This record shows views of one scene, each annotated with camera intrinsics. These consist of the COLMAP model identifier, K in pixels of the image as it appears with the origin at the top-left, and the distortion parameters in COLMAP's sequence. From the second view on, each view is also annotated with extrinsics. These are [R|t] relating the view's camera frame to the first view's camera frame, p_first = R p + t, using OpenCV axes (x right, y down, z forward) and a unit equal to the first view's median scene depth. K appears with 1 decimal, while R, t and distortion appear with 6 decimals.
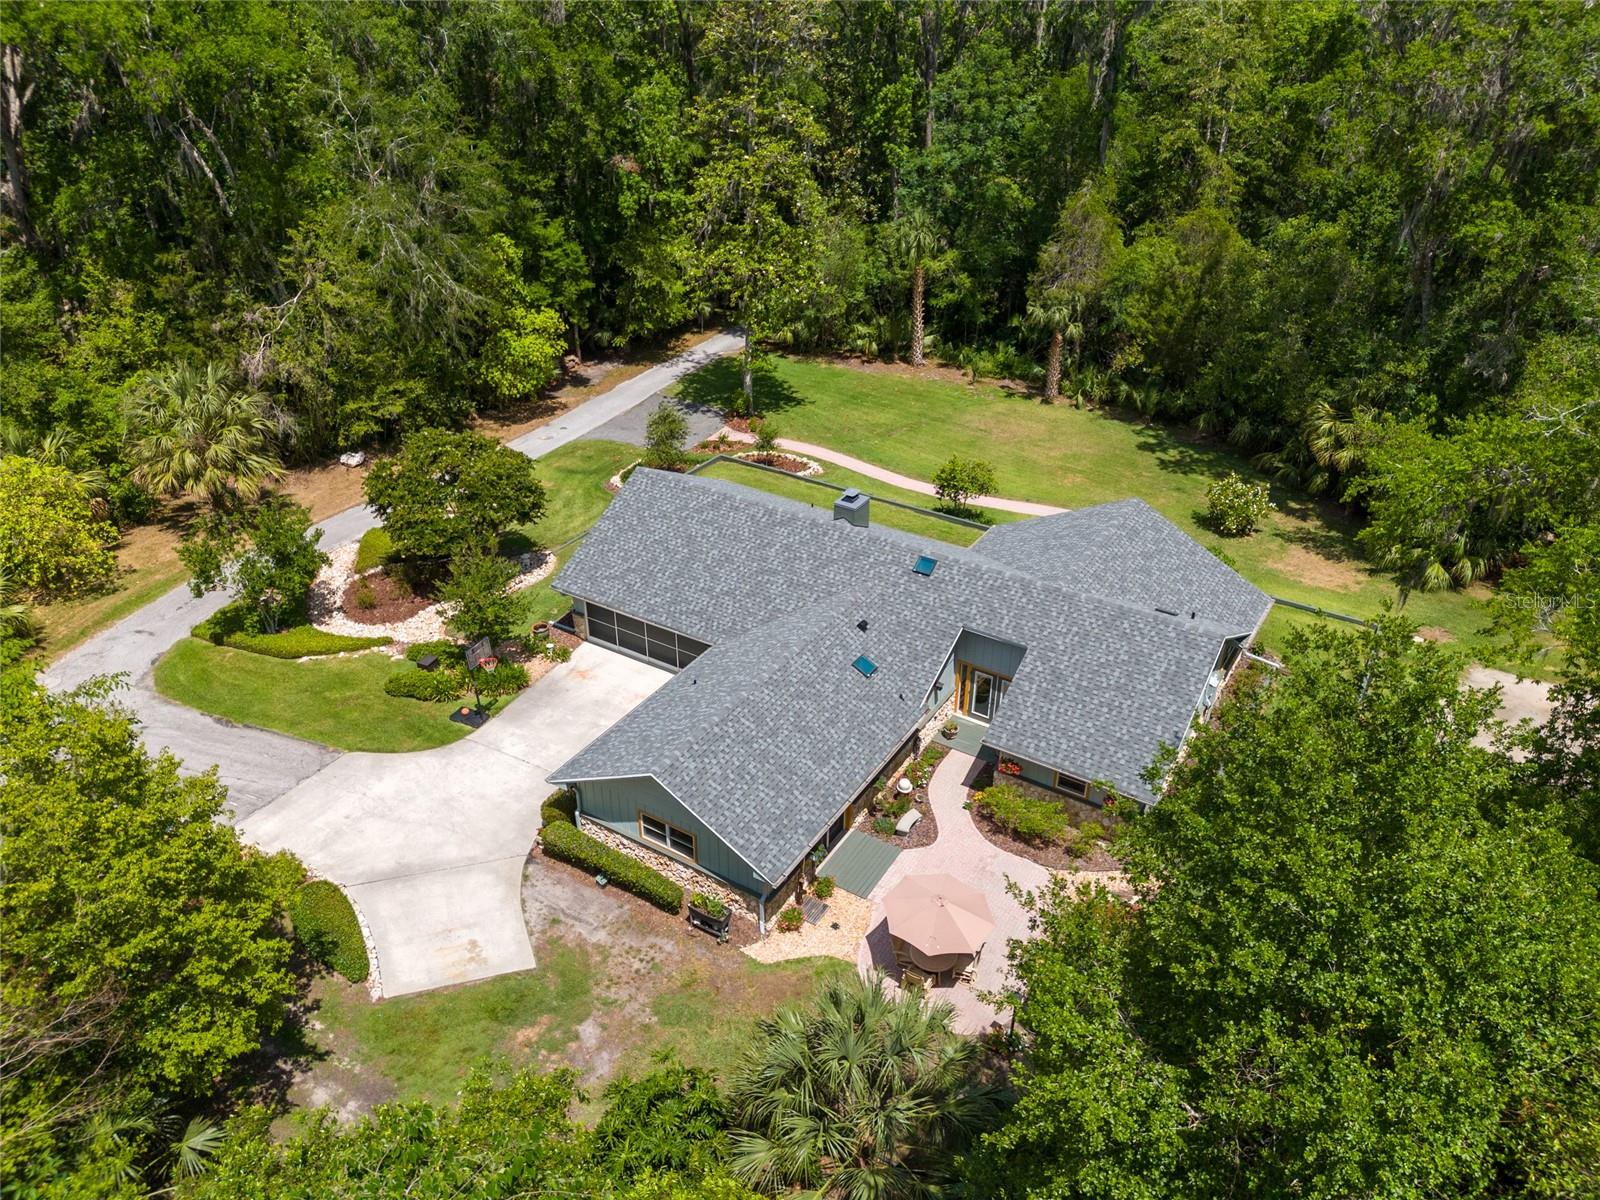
lens RADIAL K [[1164.5, 0, 796.8], [0, 1164.5, 608.2], [0, 0, 1]] dist [0.100839, -0.122422]
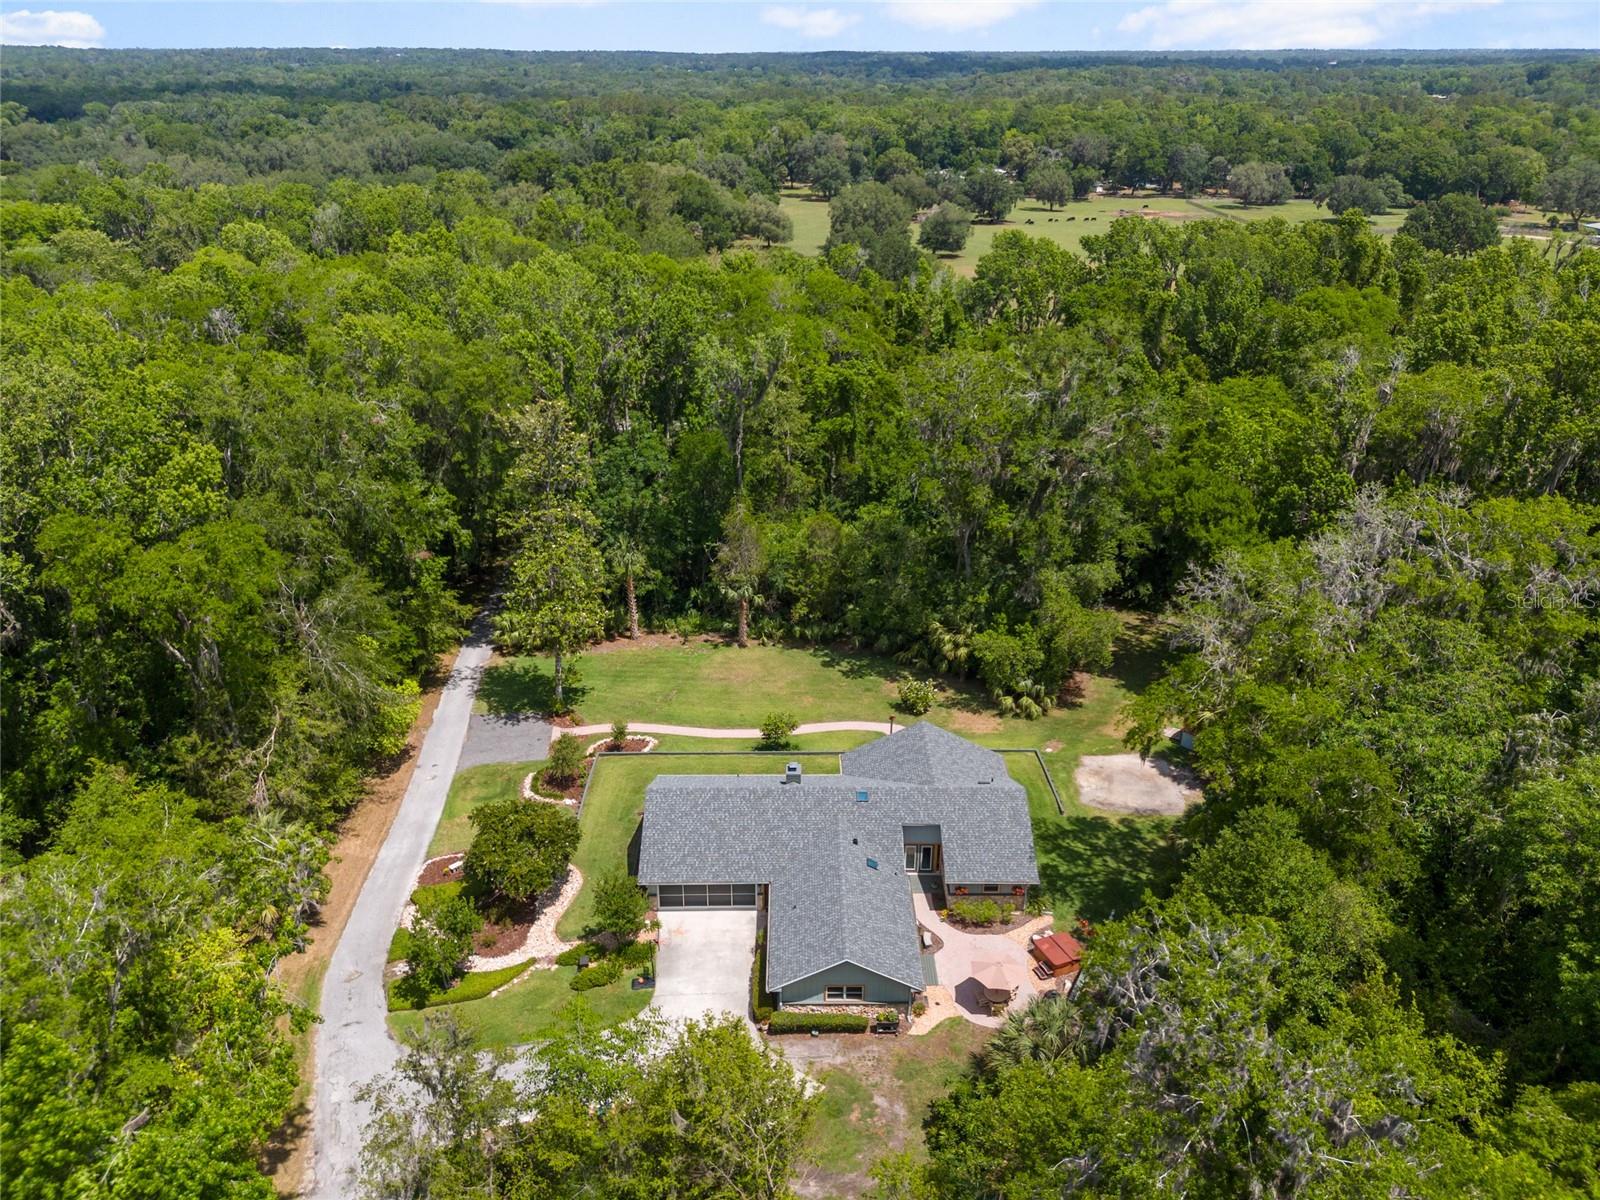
lens RADIAL K [[1164.5, 0, 796.8], [0, 1164.5, 608.2], [0, 0, 1]] dist [0.100839, -0.122422]
pose [[0.845774, -0.228712, 0.482034, -0.671703], [0.281648, 0.958713, -0.039293, -0.237574], [-0.453145, 0.168997, 0.875271, -0.477766]]
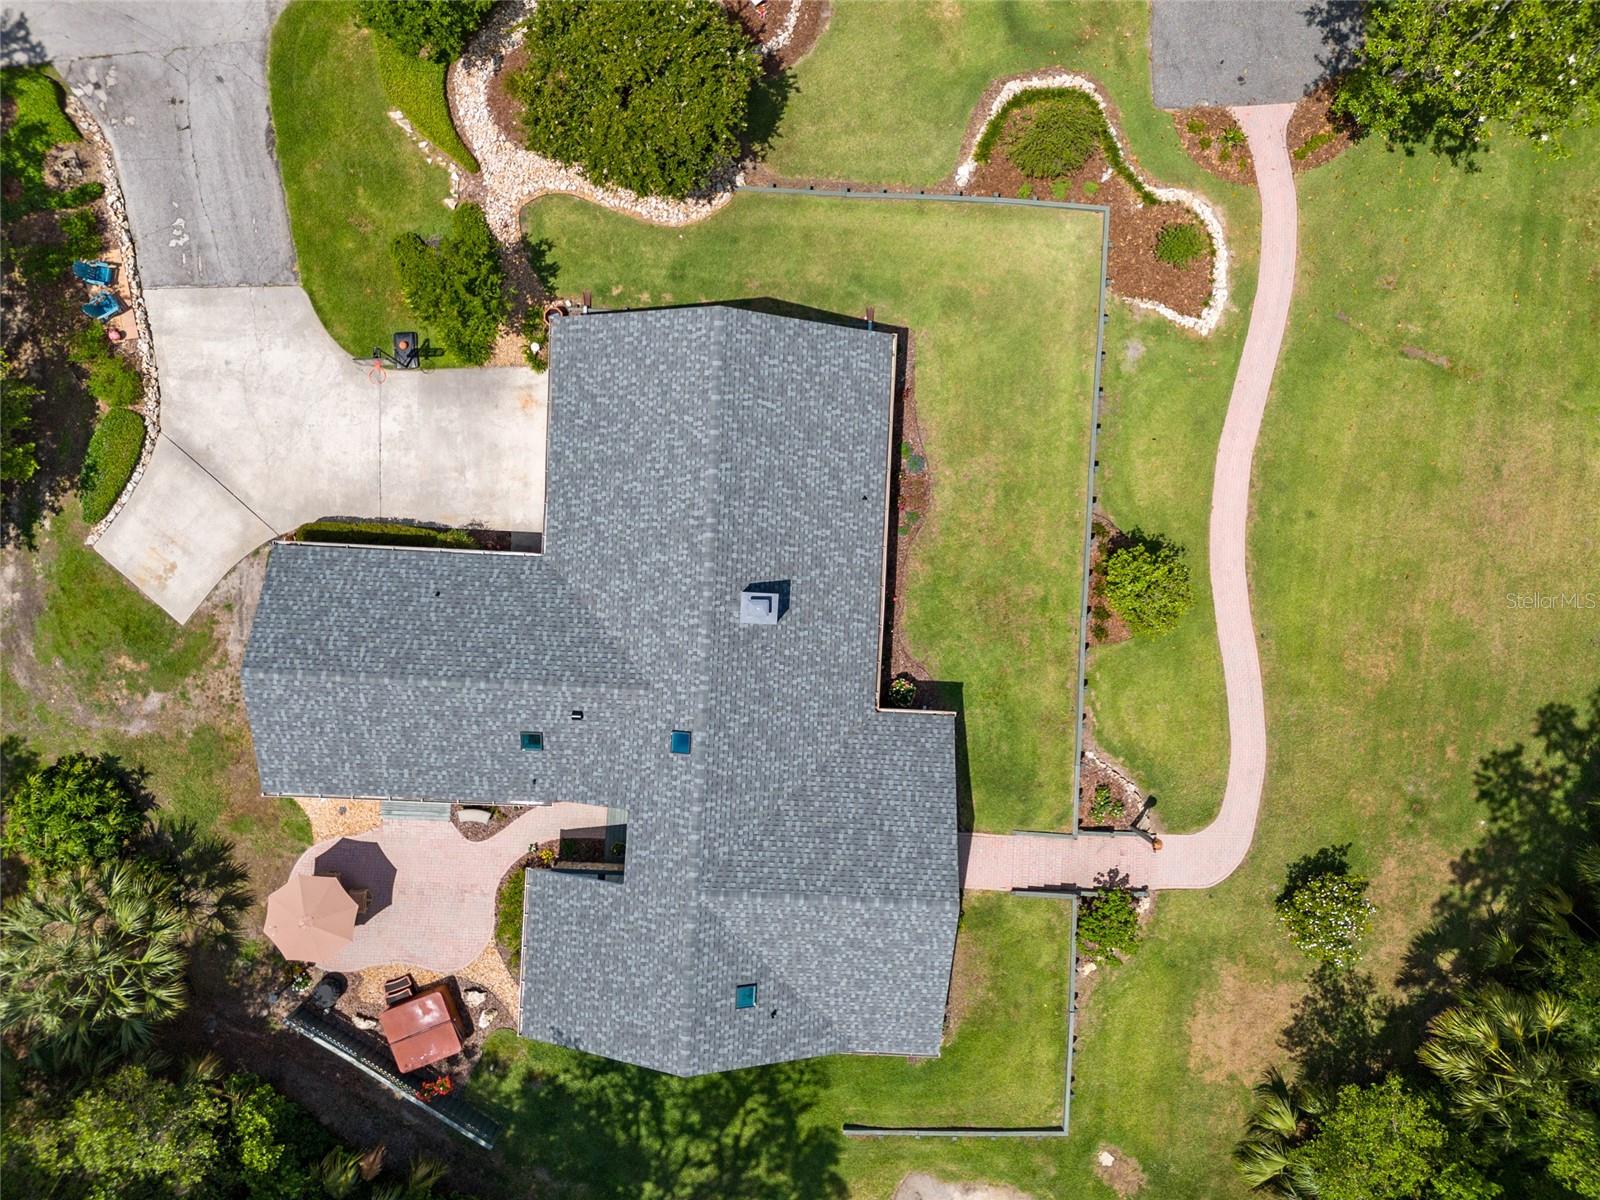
lens RADIAL K [[1164.5, 0, 796.8], [0, 1164.5, 608.2], [0, 0, 1]] dist [0.100839, -0.122422]
pose [[0.492469, 0.870257, 0.011230, 0.049336], [-0.474353, 0.257568, 0.841812, -0.749505], [0.729701, -0.419893, 0.539654, 0.561999]]
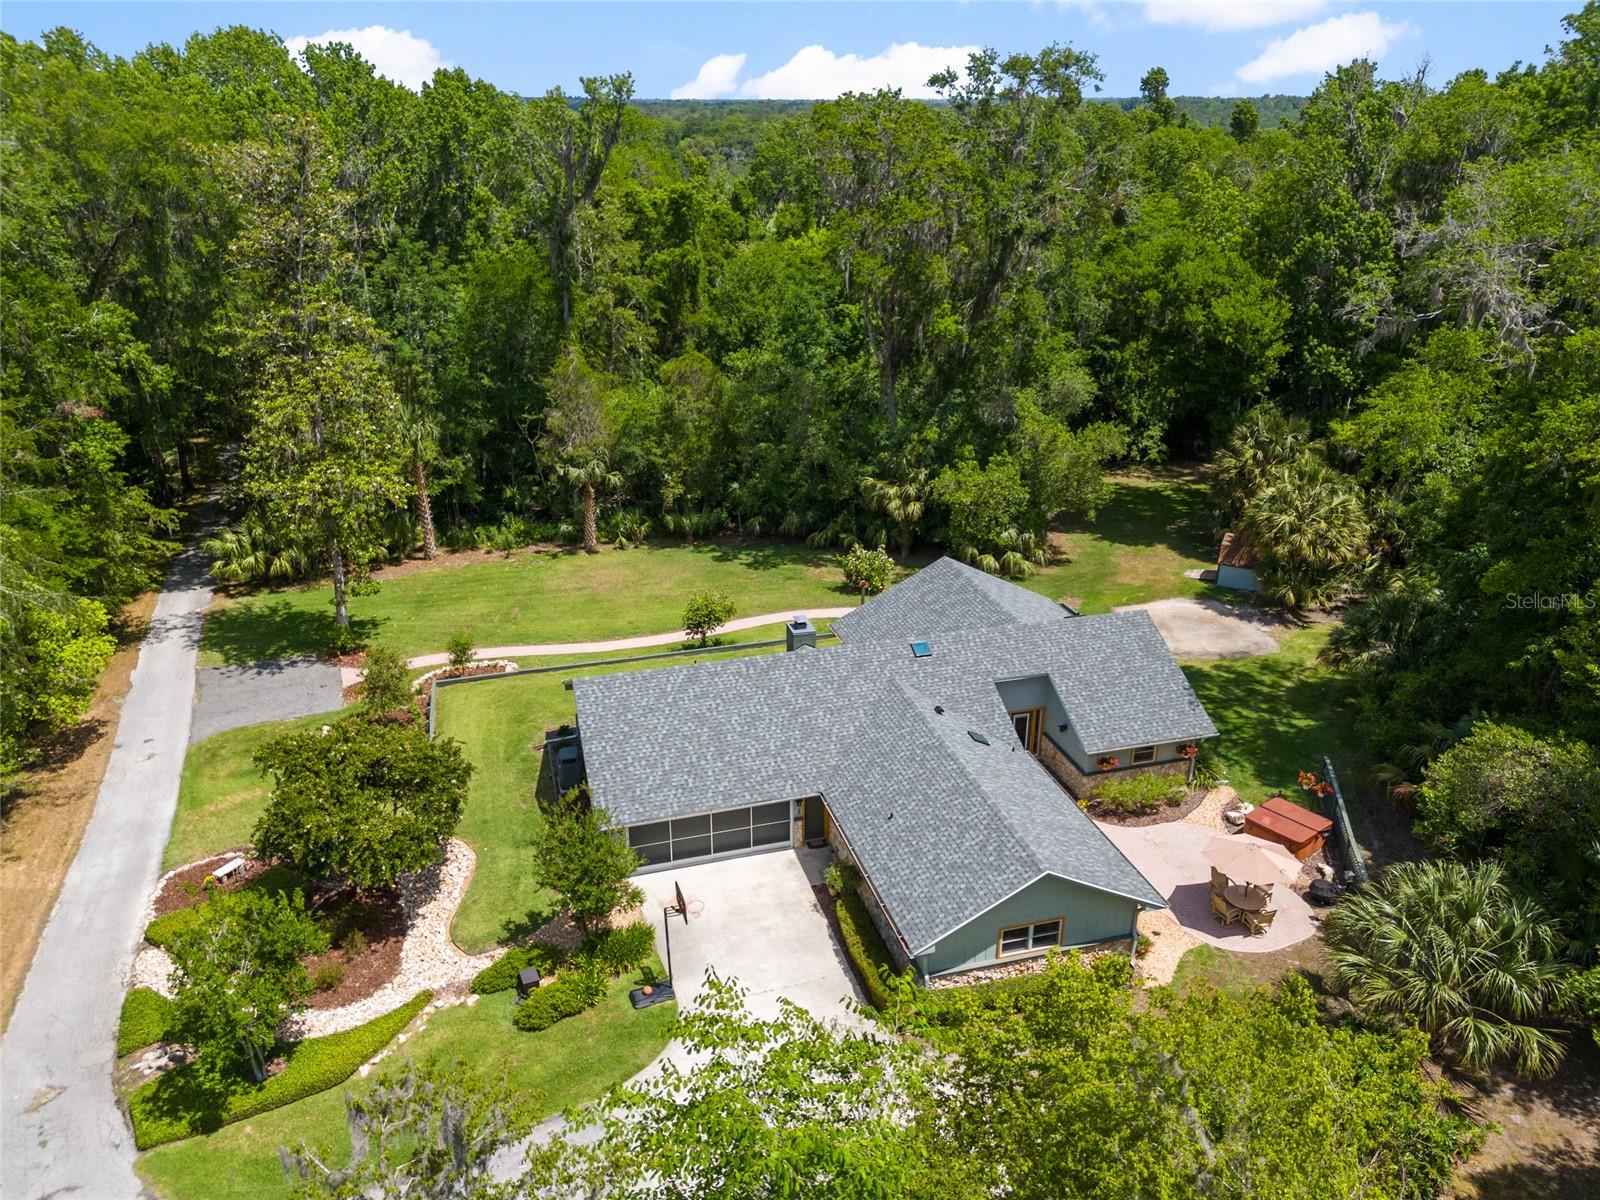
lens RADIAL K [[1164.5, 0, 796.8], [0, 1164.5, 608.2], [0, 0, 1]] dist [0.100839, -0.122422]
pose [[0.669285, -0.294010, 0.682360, -0.634877], [0.391174, 0.920228, 0.012823, -0.118318], [-0.631697, 0.258339, 0.730904, 0.229785]]
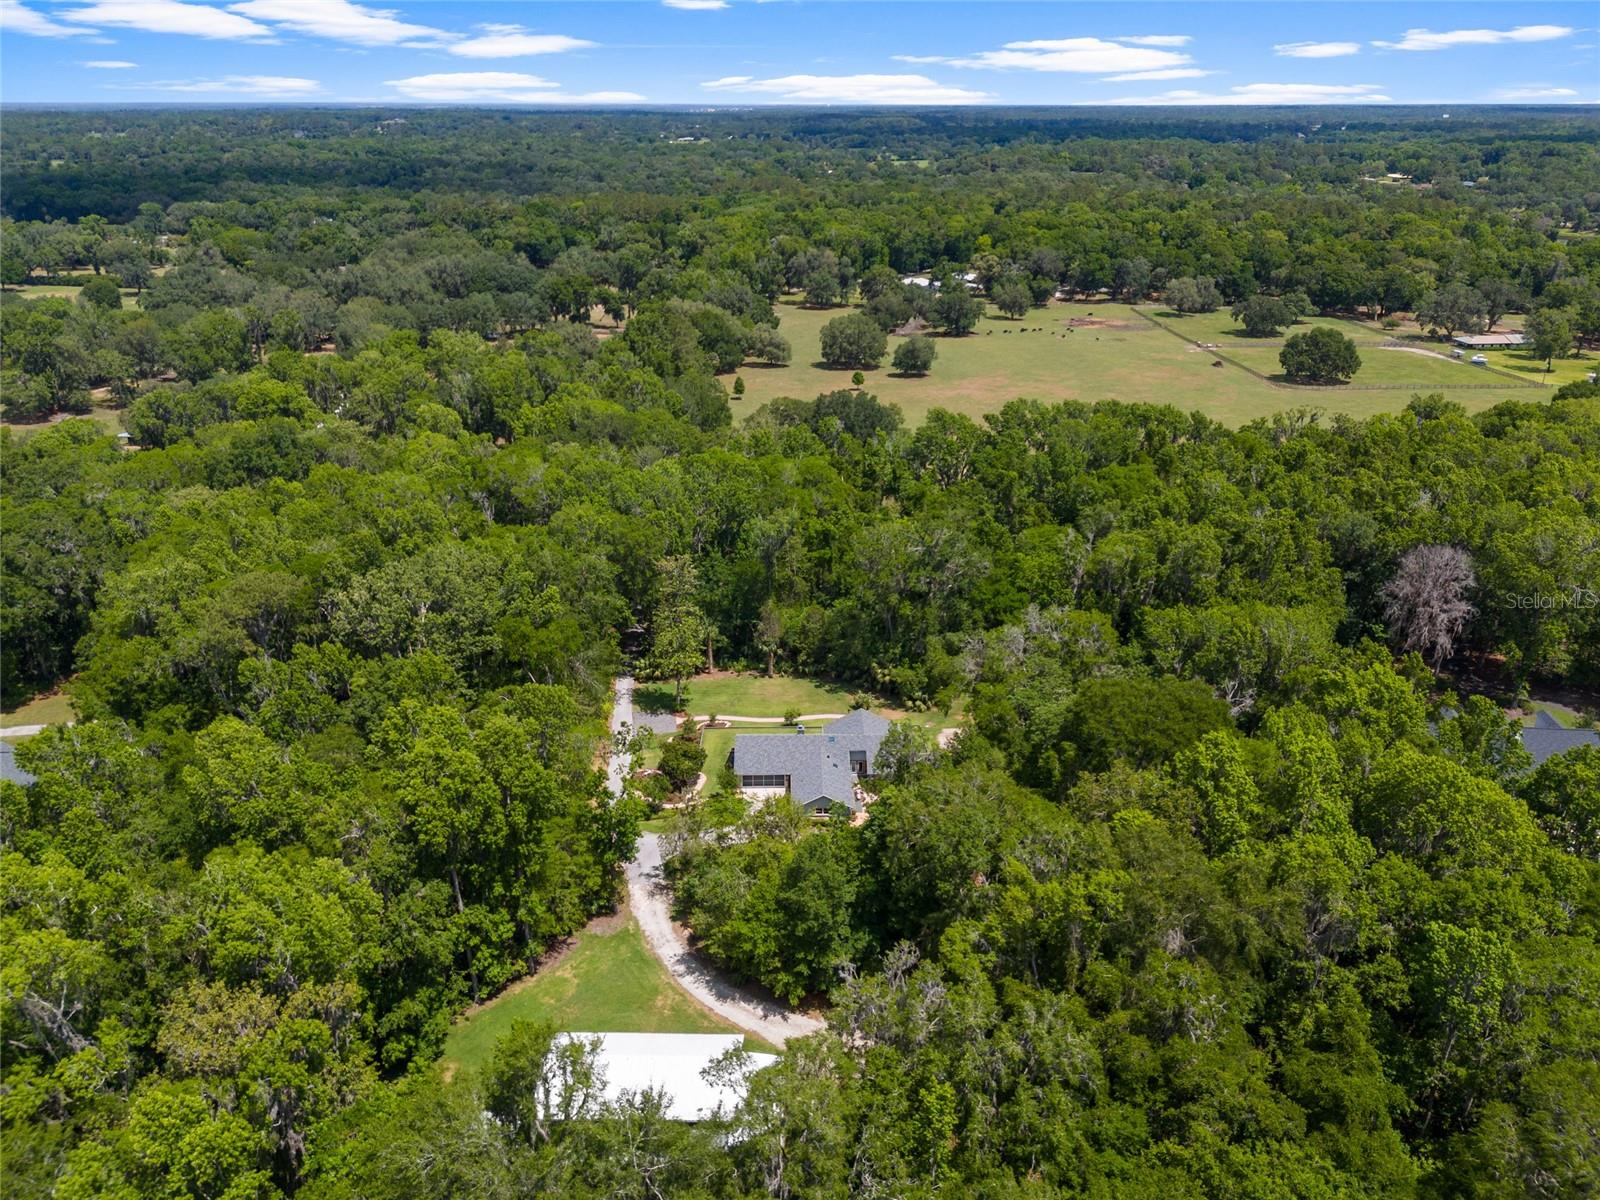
lens RADIAL K [[1164.5, 0, 796.8], [0, 1164.5, 608.2], [0, 0, 1]] dist [0.100839, -0.122422]
pose [[0.843143, -0.208444, 0.495641, -1.636743], [0.285264, 0.954785, -0.083727, -0.144067], [-0.455778, 0.211982, 0.864482, -2.156235]]
